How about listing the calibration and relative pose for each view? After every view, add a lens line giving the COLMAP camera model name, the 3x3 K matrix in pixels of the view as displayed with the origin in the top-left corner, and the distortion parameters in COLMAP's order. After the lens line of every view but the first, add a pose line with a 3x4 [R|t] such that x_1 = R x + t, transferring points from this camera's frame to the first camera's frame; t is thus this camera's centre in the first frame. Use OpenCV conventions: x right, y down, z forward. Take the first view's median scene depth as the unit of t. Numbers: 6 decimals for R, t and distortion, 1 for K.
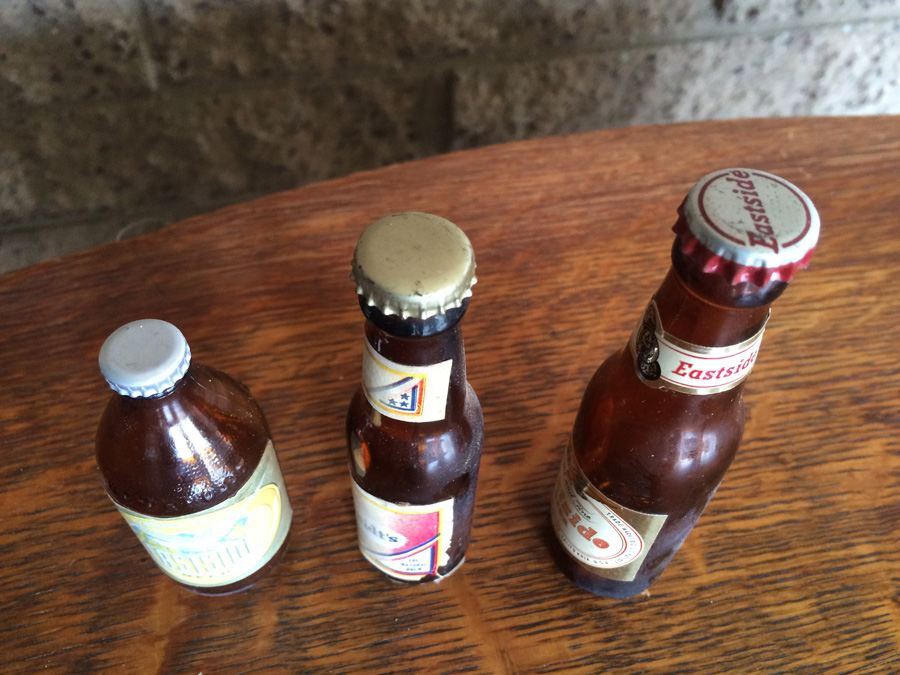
lens RADIAL K [[821.3, 0, 451.3], [0, 821.3, 333.6], [0, 0, 1]] dist [-0.005457, 0.000000]
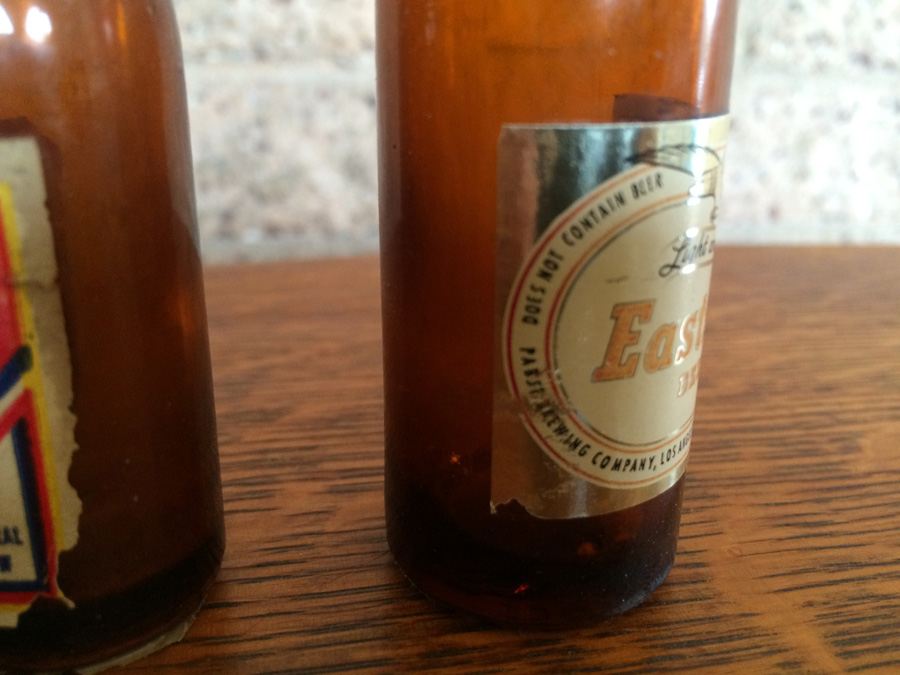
lens RADIAL K [[821.3, 0, 457.9], [0, 821.3, 339.1], [0, 0, 1]] dist [-0.005457, 0.000000]
pose [[0.999656, -0.013868, -0.022261, 0.148197], [-0.000864, 0.830896, -0.556427, 0.365375], [0.026213, 0.556255, 0.830598, 0.606294]]
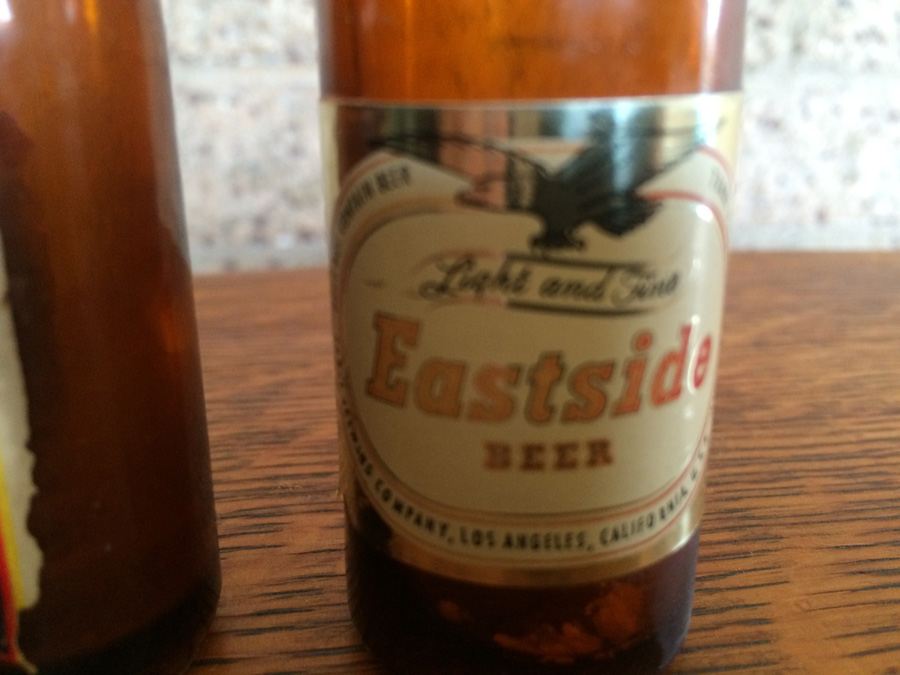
lens RADIAL K [[821.3, 0, 460.7], [0, 821.3, 338.6], [0, 0, 1]] dist [-0.005457, 0.000000]
pose [[0.997928, -0.010112, -0.063539, 0.151716], [-0.027319, 0.827523, -0.560767, 0.331030], [0.058251, 0.561341, 0.825532, 0.644295]]
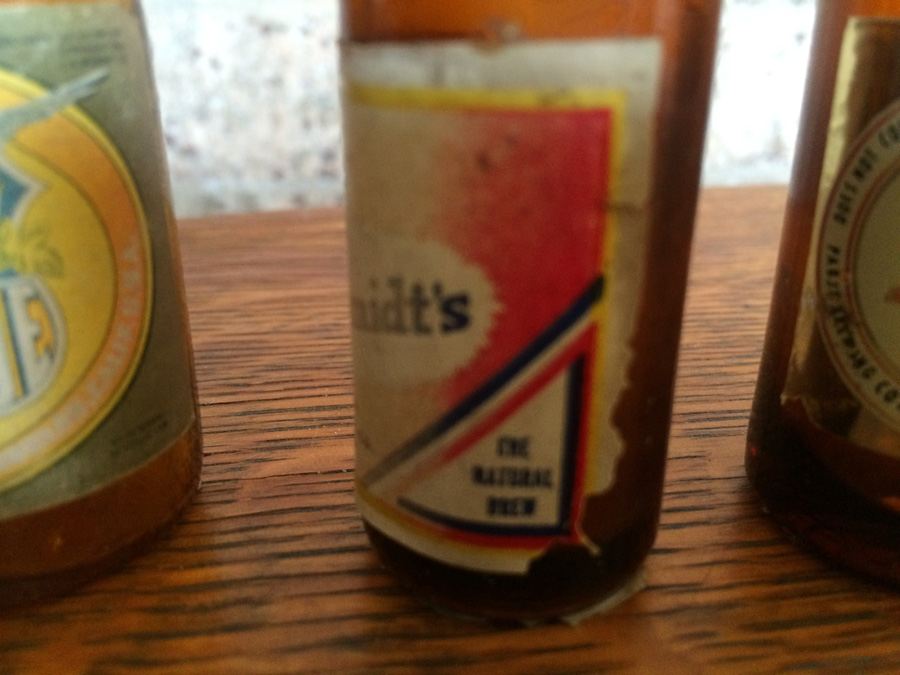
lens RADIAL K [[821.3, 0, 451.6], [0, 821.3, 346.3], [0, 0, 1]] dist [-0.005457, 0.000000]
pose [[0.997277, 0.001455, -0.073728, -0.041187], [-0.037547, 0.870523, -0.490694, 0.358757], [0.063468, 0.492126, 0.868207, 0.622064]]
